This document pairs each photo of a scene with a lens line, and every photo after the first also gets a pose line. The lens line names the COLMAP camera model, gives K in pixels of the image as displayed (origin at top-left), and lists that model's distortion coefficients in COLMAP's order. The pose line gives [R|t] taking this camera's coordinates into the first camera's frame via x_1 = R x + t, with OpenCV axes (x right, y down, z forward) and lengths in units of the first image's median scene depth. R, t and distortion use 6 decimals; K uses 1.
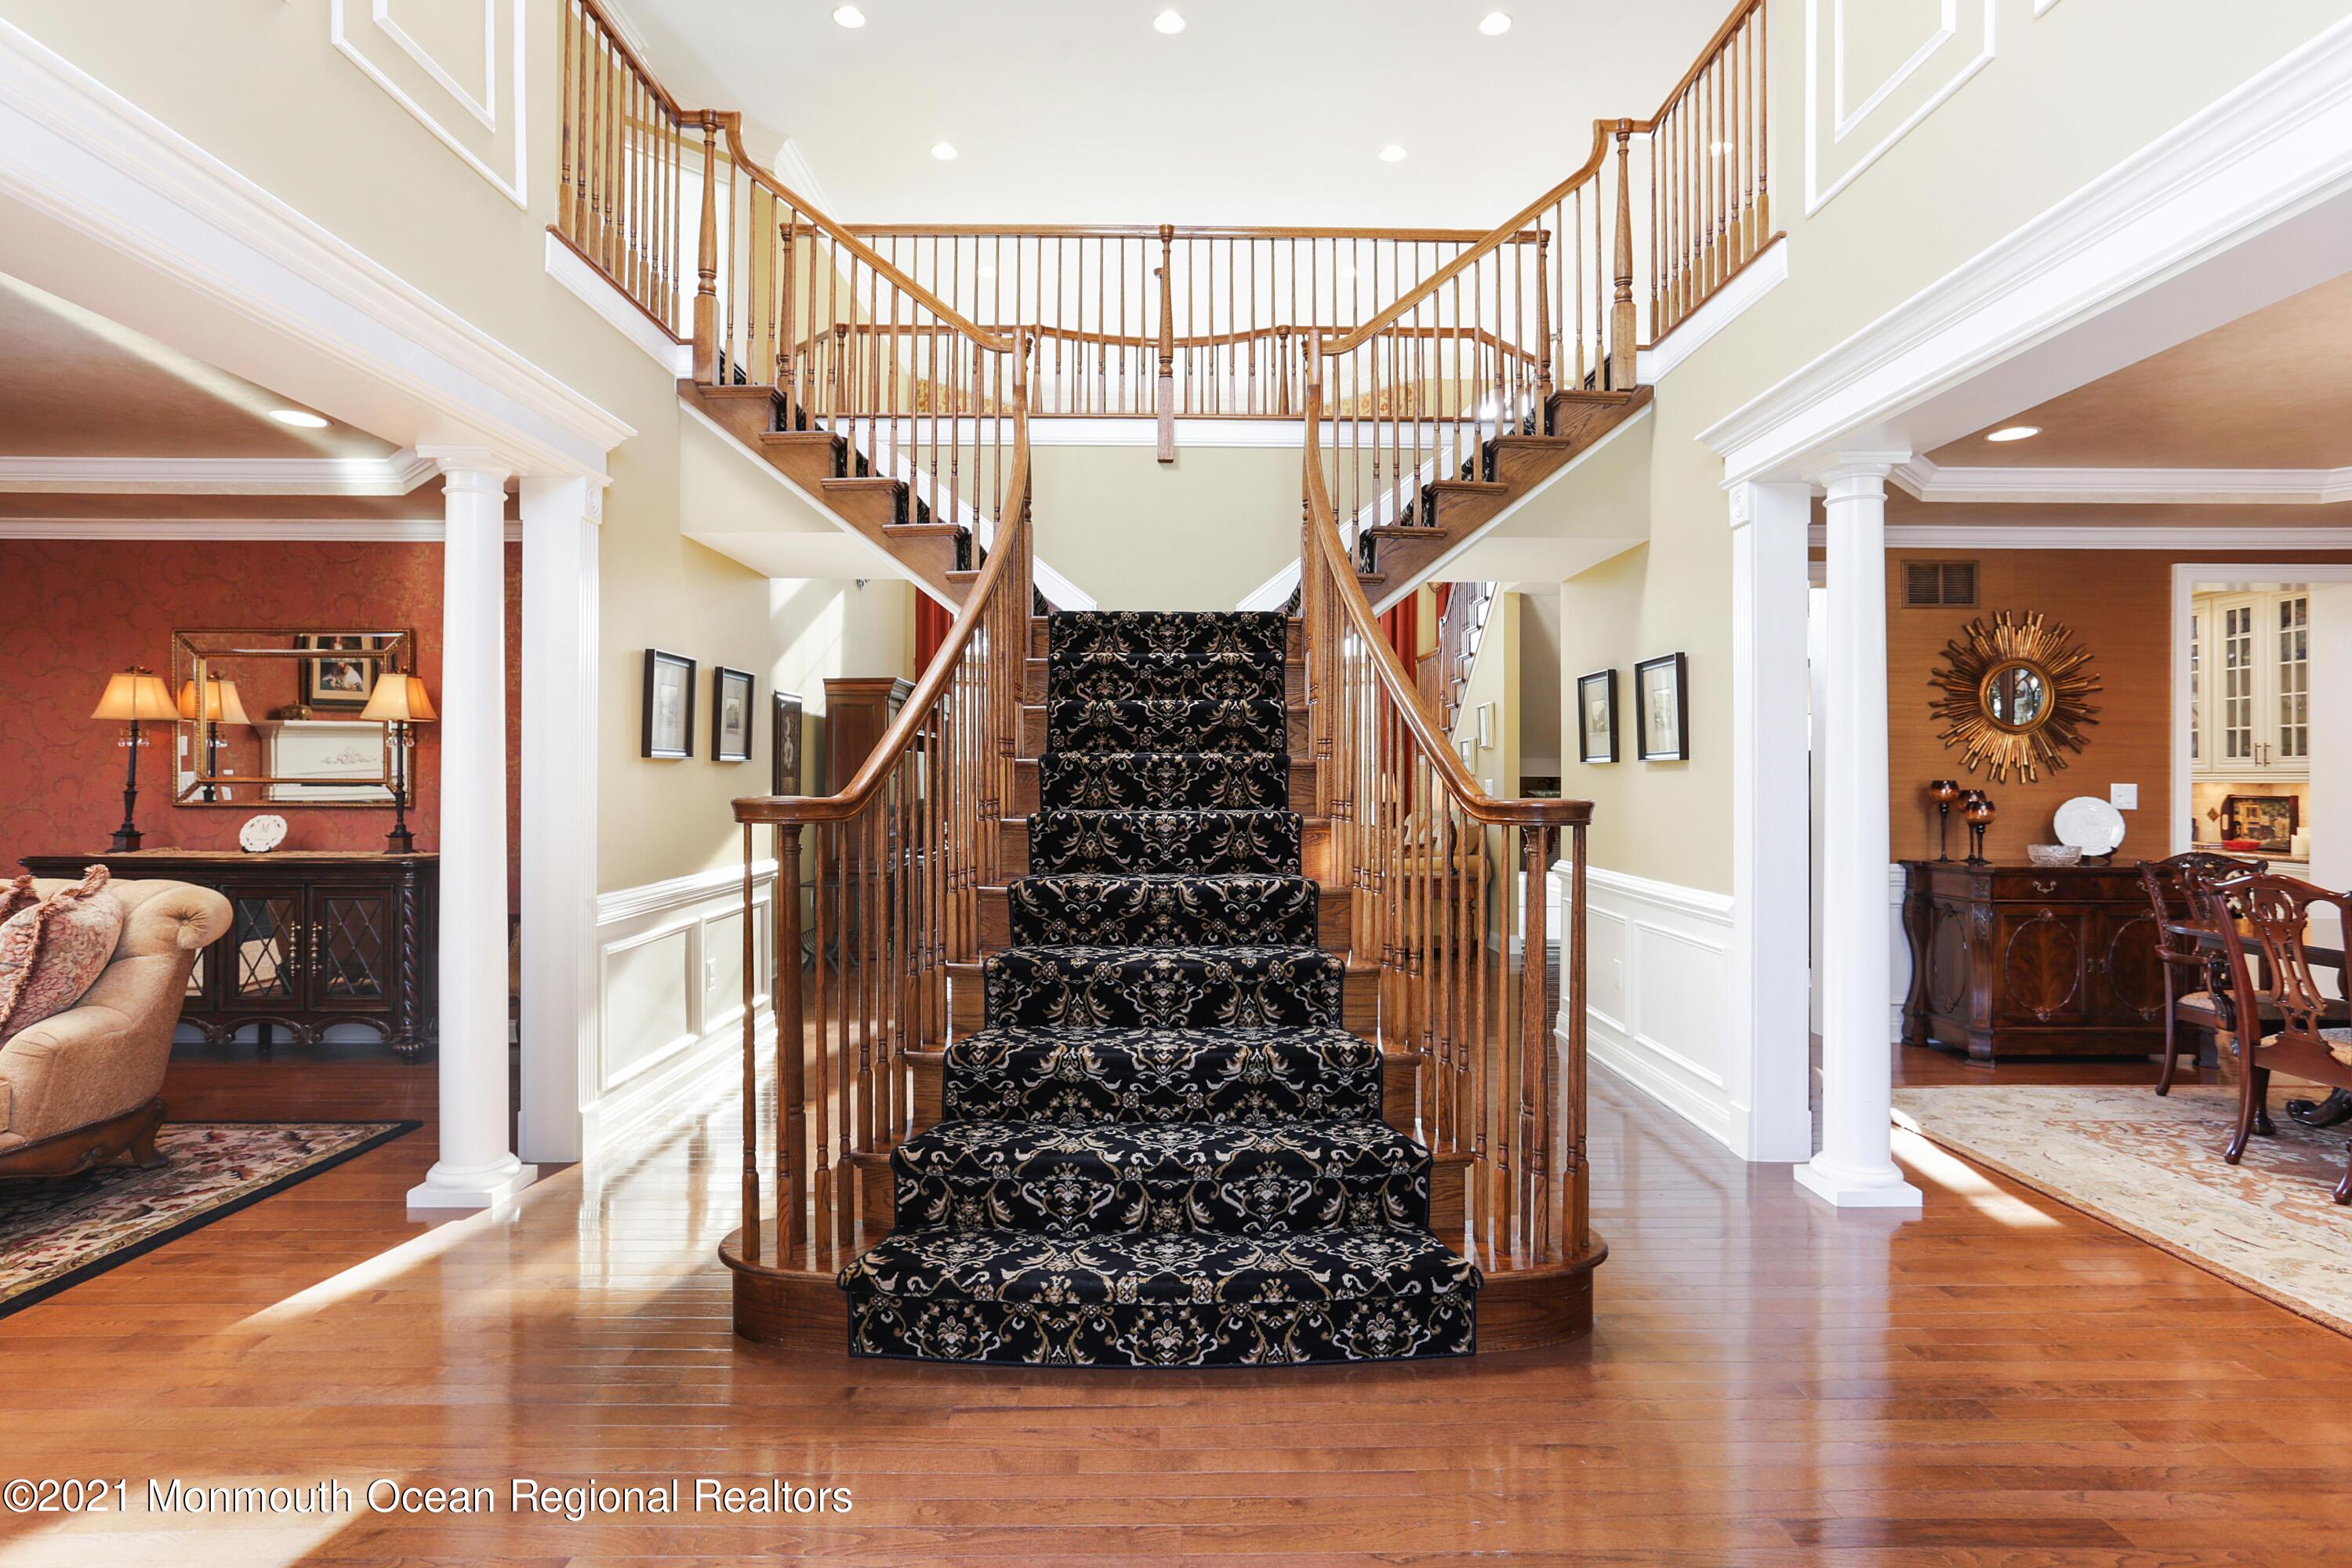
lens RADIAL K [[1219.0, 0, 1177.5], [0, 1219.0, 774.6], [0, 0, 1]] dist [-0.035623, 0.021942]
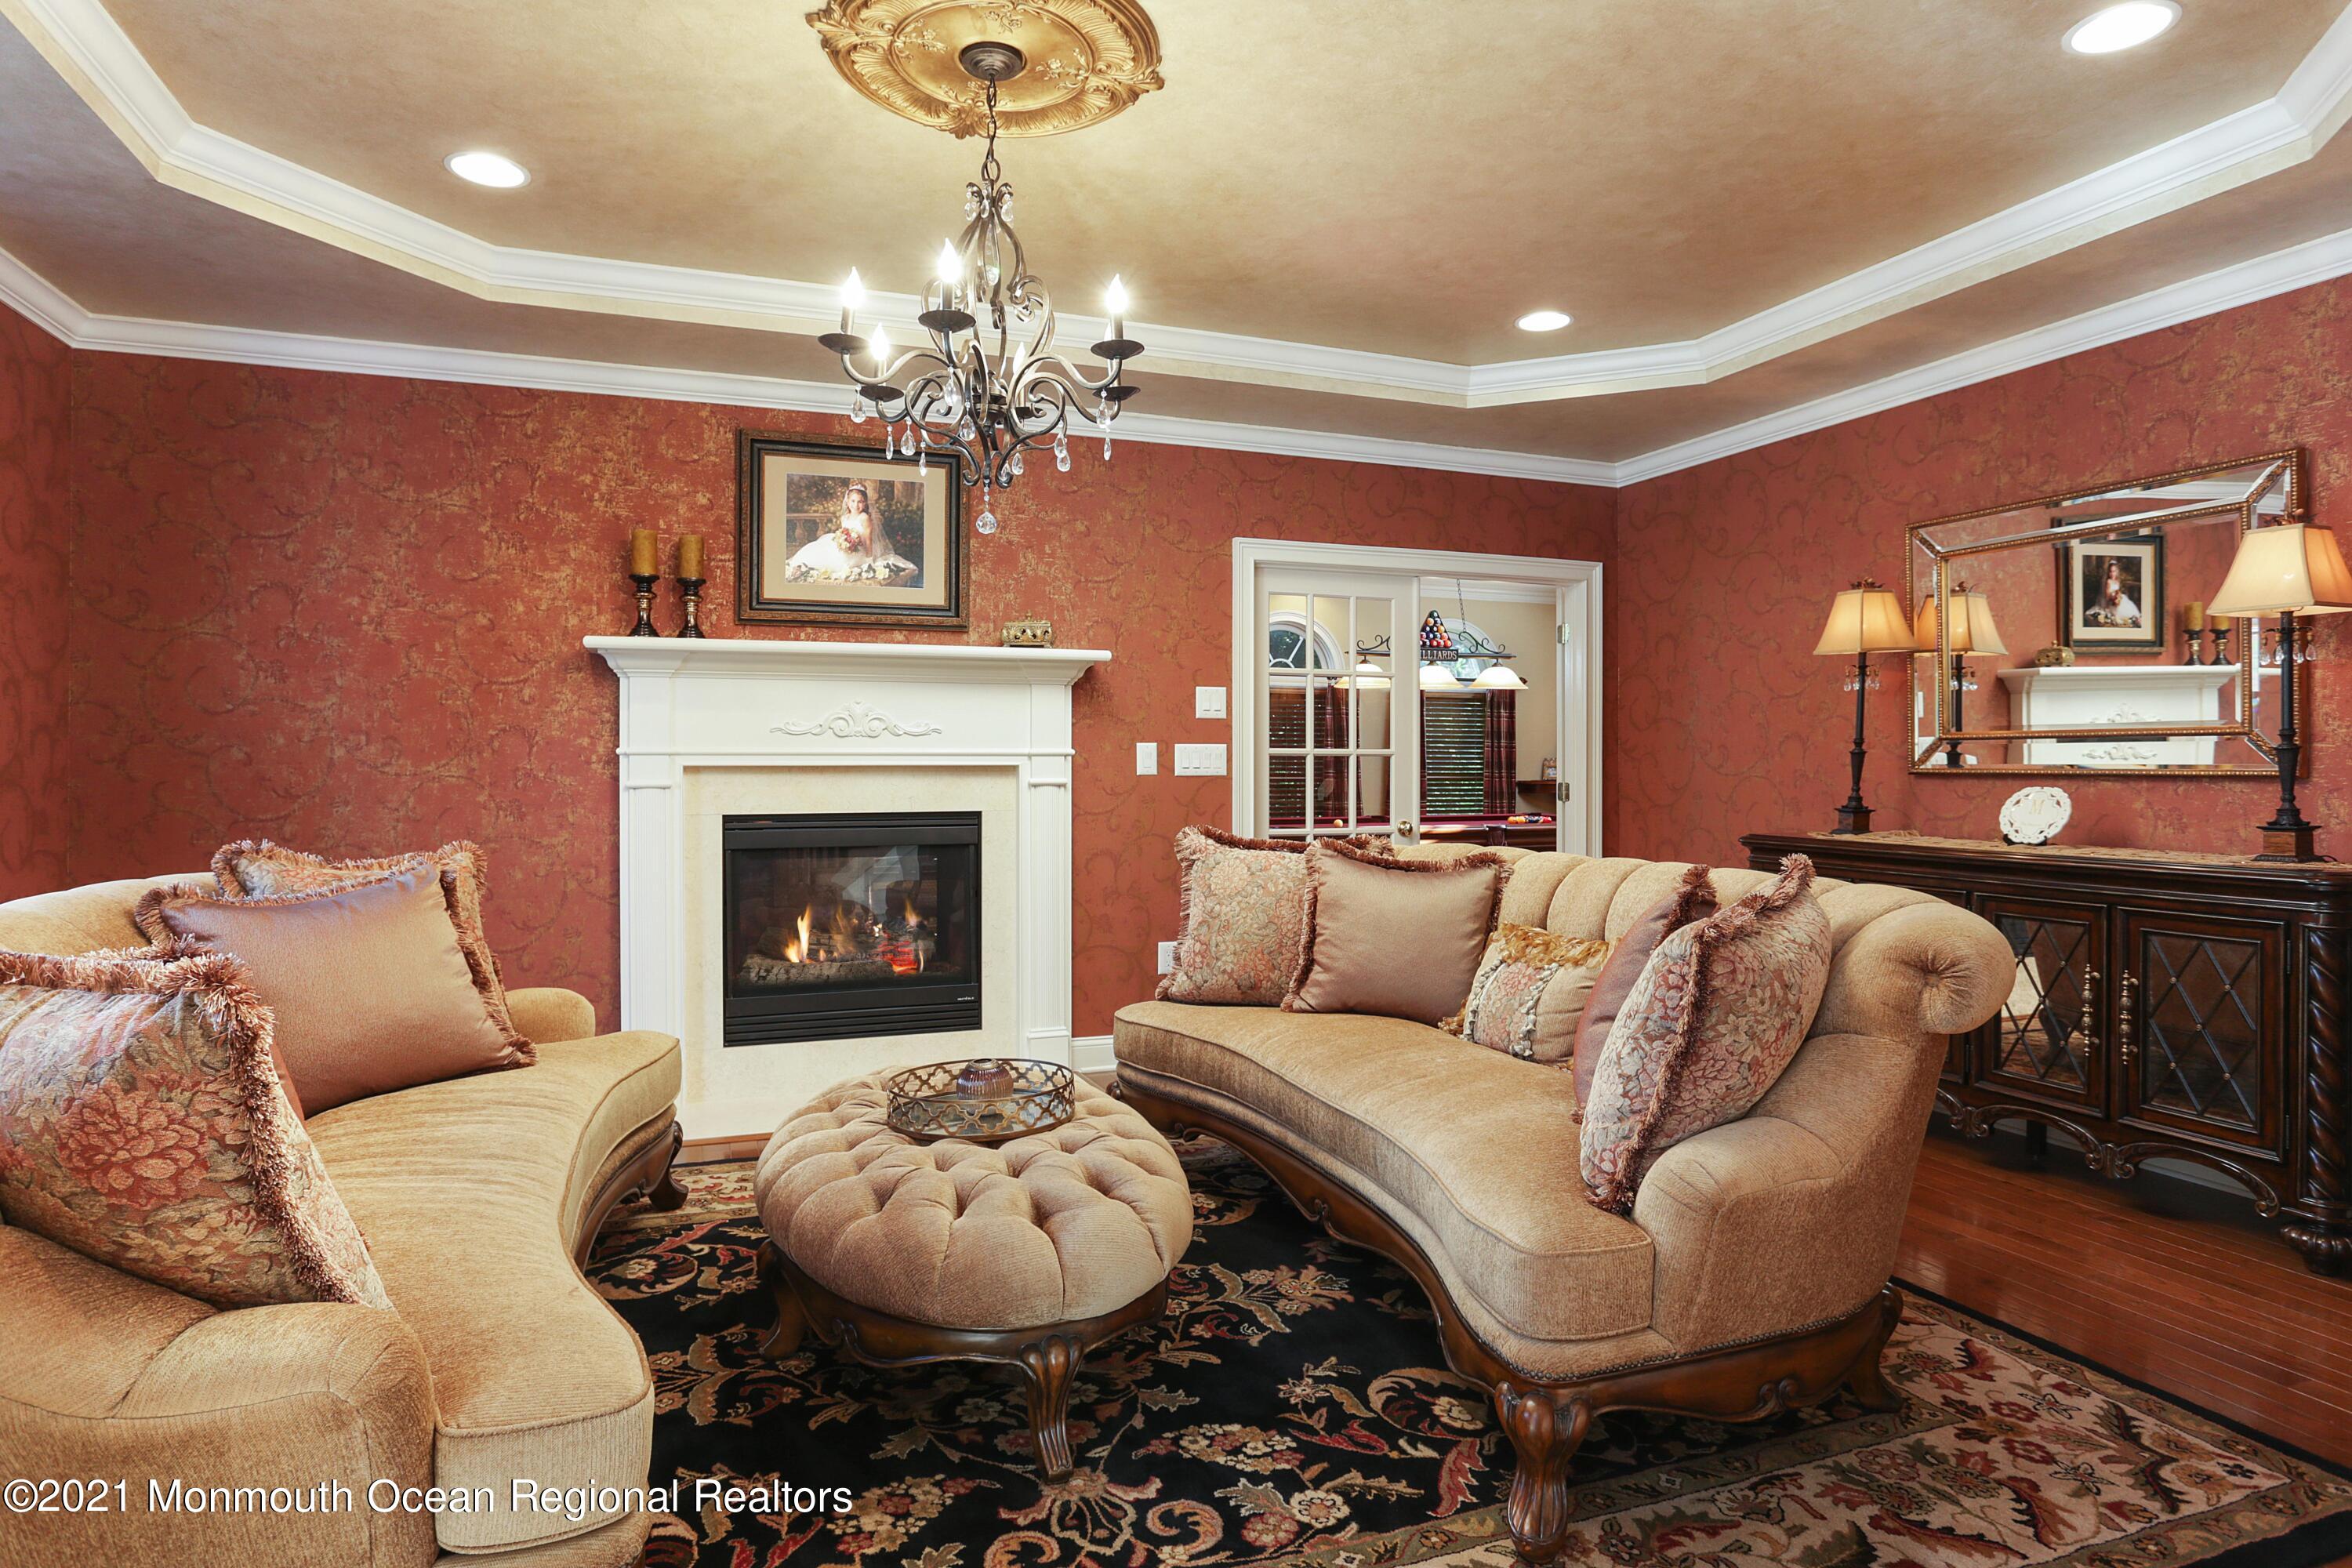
lens RADIAL K [[1292.5, 0, 1174.4], [0, 1292.5, 767.3], [0, 0, 1]] dist [-0.040979, 0.026419]
pose [[0.346235, -0.001142, -0.938147, -0.299362], [0.004229, 0.999991, 0.000344, 0.022445], [0.938138, -0.004087, 0.346236, 0.357306]]
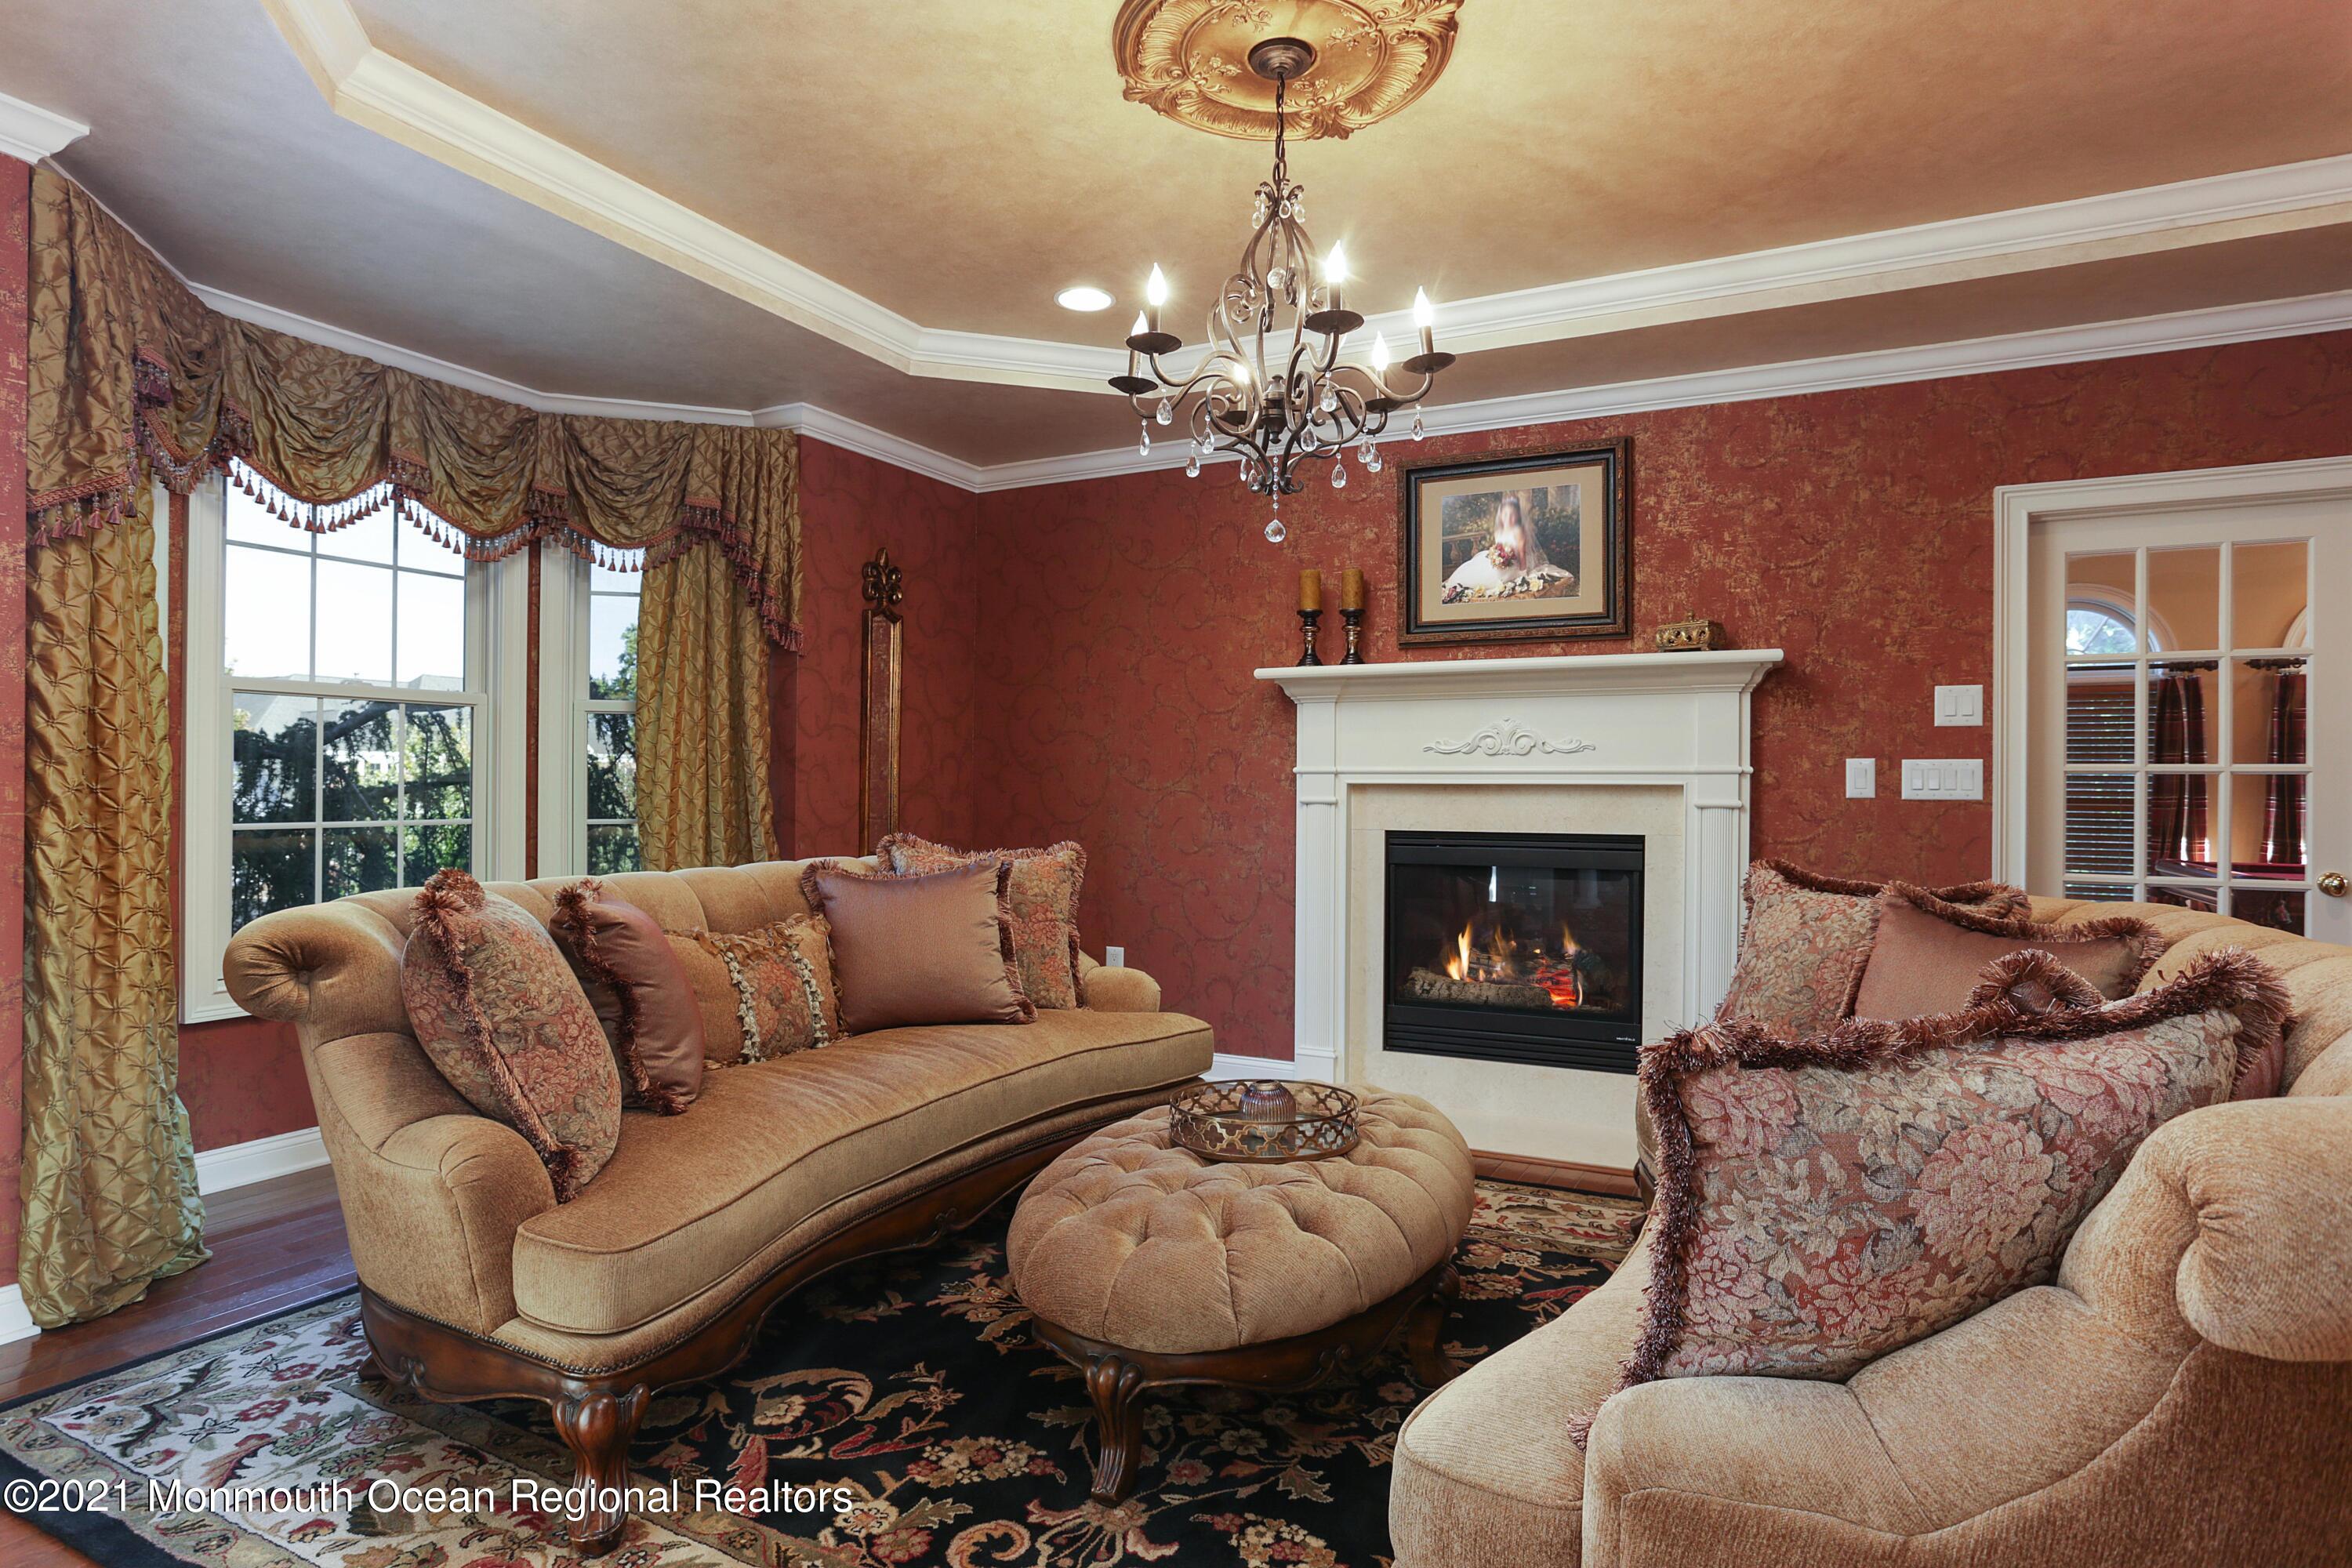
lens RADIAL K [[1259.9, 0, 1176.0], [0, 1259.9, 784.0], [0, 0, 1]] dist [-0.077796, 0.068551]
pose [[-0.459550, -0.007188, -0.888123, -0.354033], [-0.005252, 0.999972, -0.005376, 0.025897], [0.888137, 0.002194, -0.459575, 0.636315]]
